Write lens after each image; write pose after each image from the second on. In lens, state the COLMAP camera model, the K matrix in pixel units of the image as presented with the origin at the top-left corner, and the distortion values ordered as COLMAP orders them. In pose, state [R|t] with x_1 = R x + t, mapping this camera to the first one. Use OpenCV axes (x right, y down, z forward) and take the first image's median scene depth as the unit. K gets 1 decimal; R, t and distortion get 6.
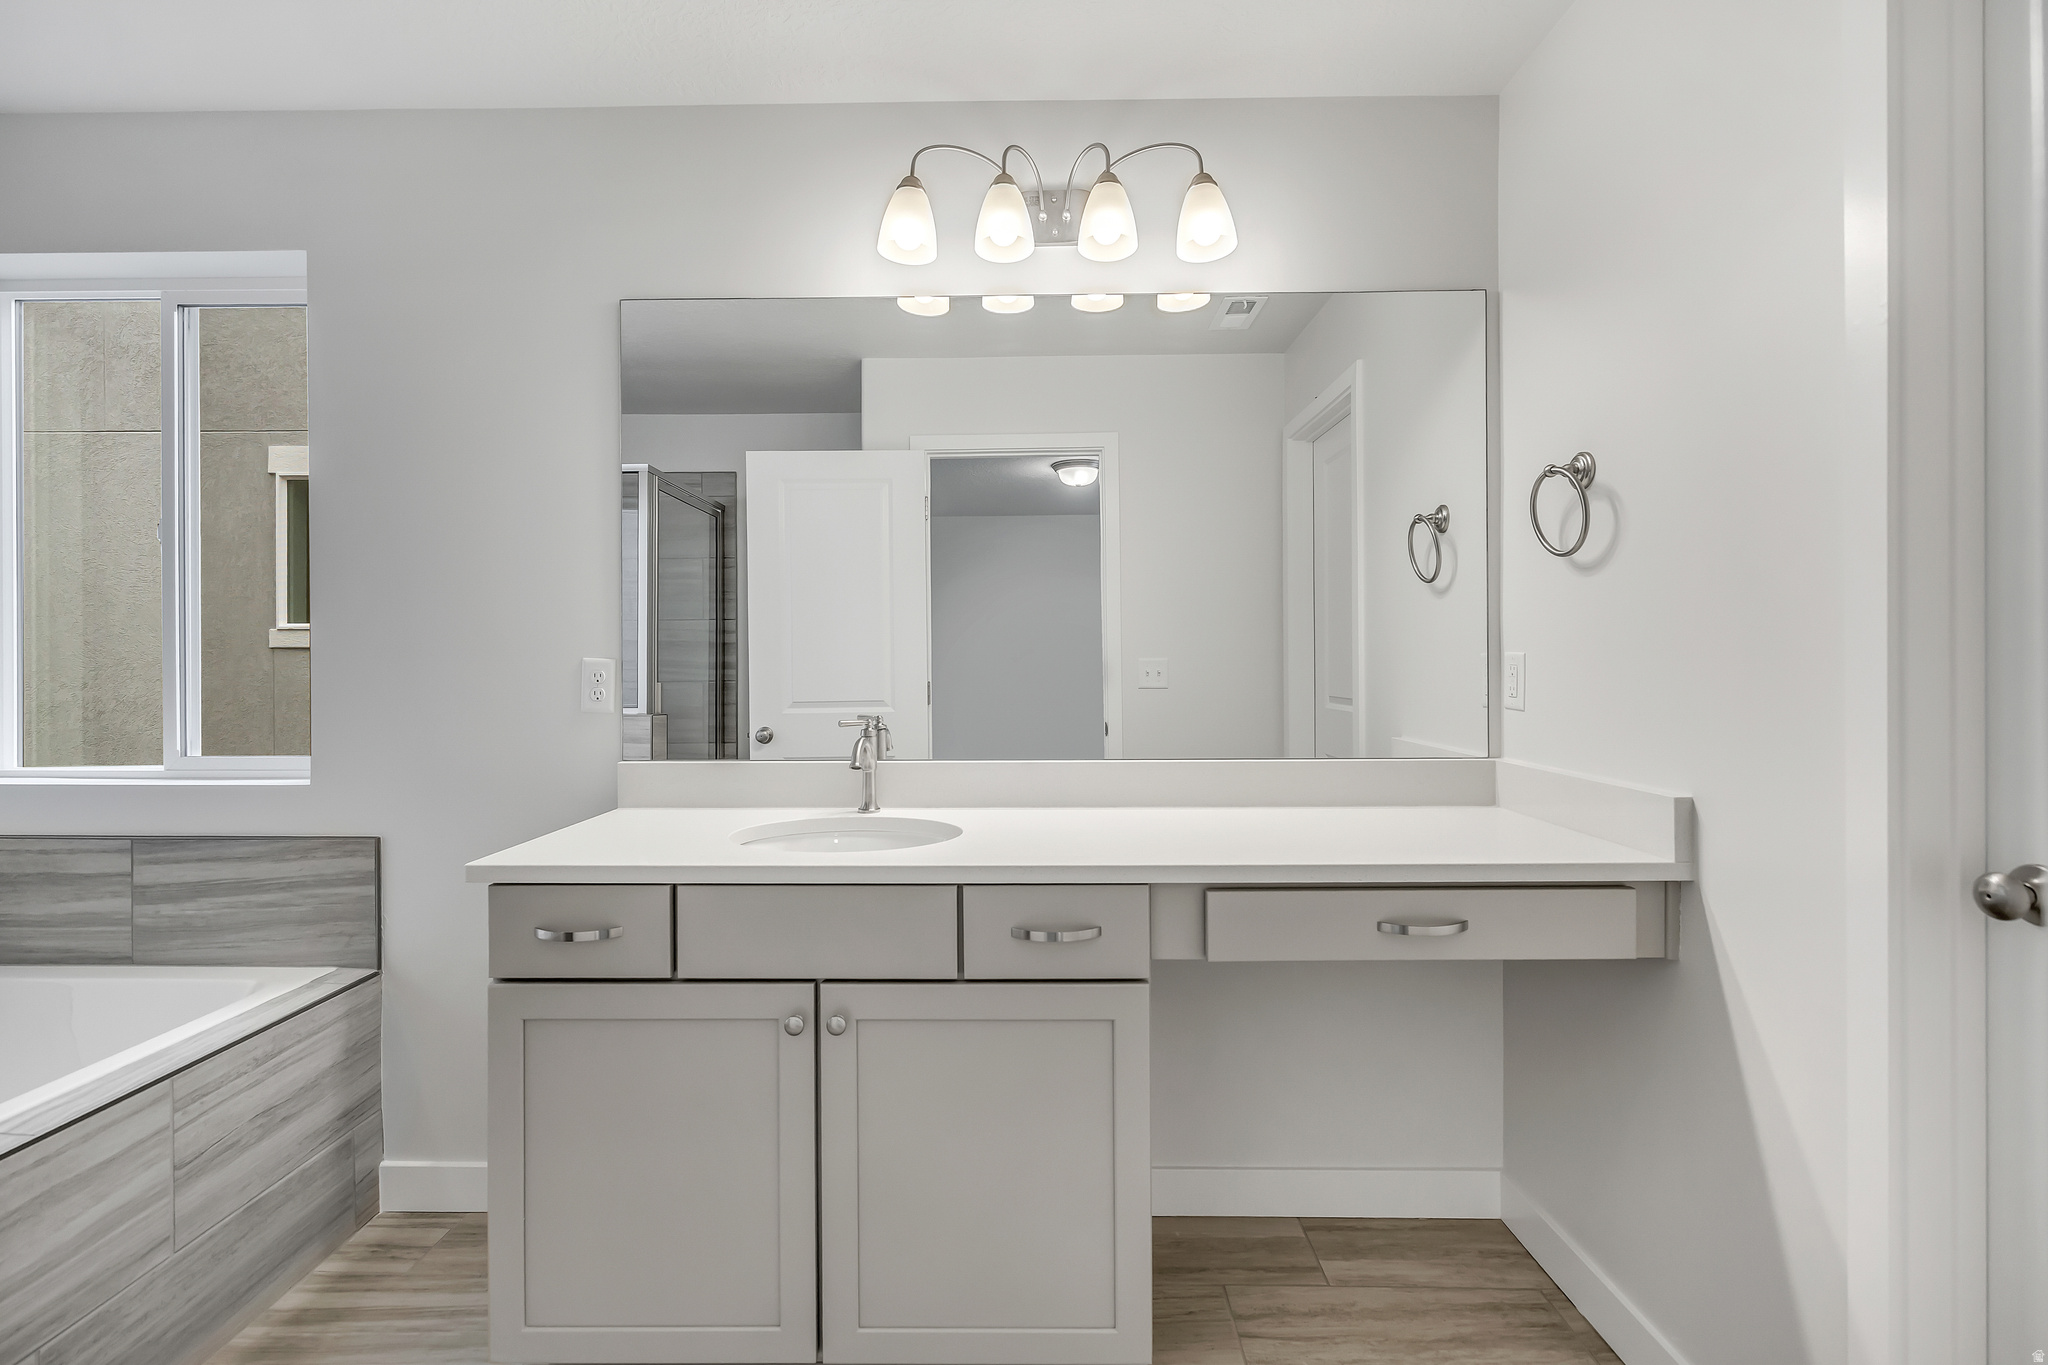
lens RADIAL K [[897.8, 0, 1026.3], [0, 897.8, 675.5], [0, 0, 1]] dist [0.001069, 0.000311]
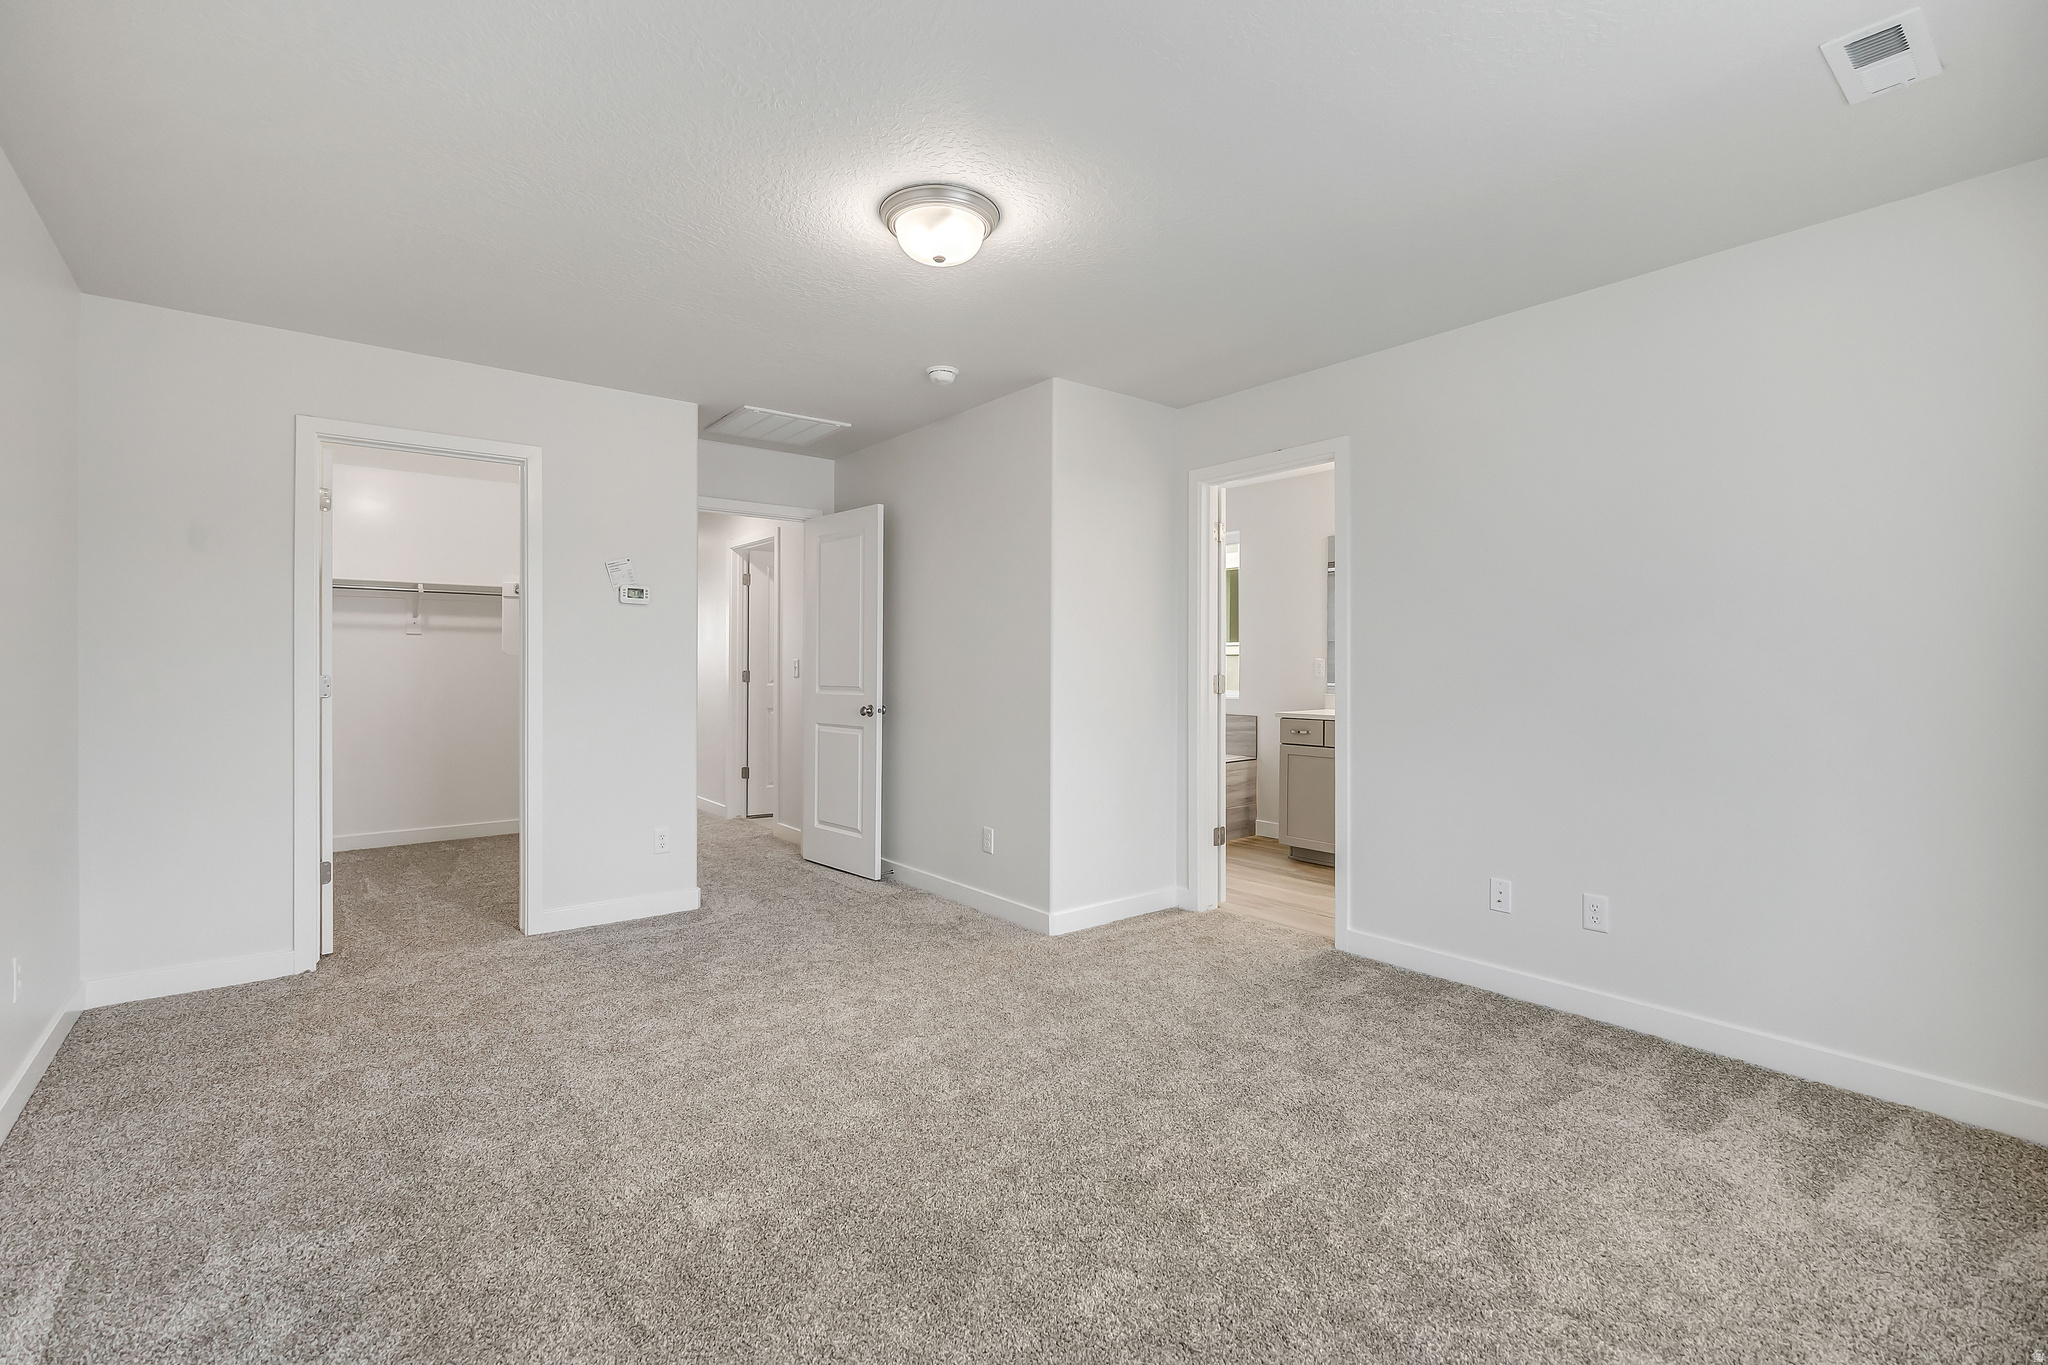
lens RADIAL K [[897.8, 0, 1026.3], [0, 897.8, 675.5], [0, 0, 1]] dist [0.001069, 0.000311]
pose [[0.620716, 0.007633, -0.783999, 1.208585], [-0.013030, 0.999915, -0.000582, 0.060057], [0.783928, 0.010577, 0.620762, -1.543055]]
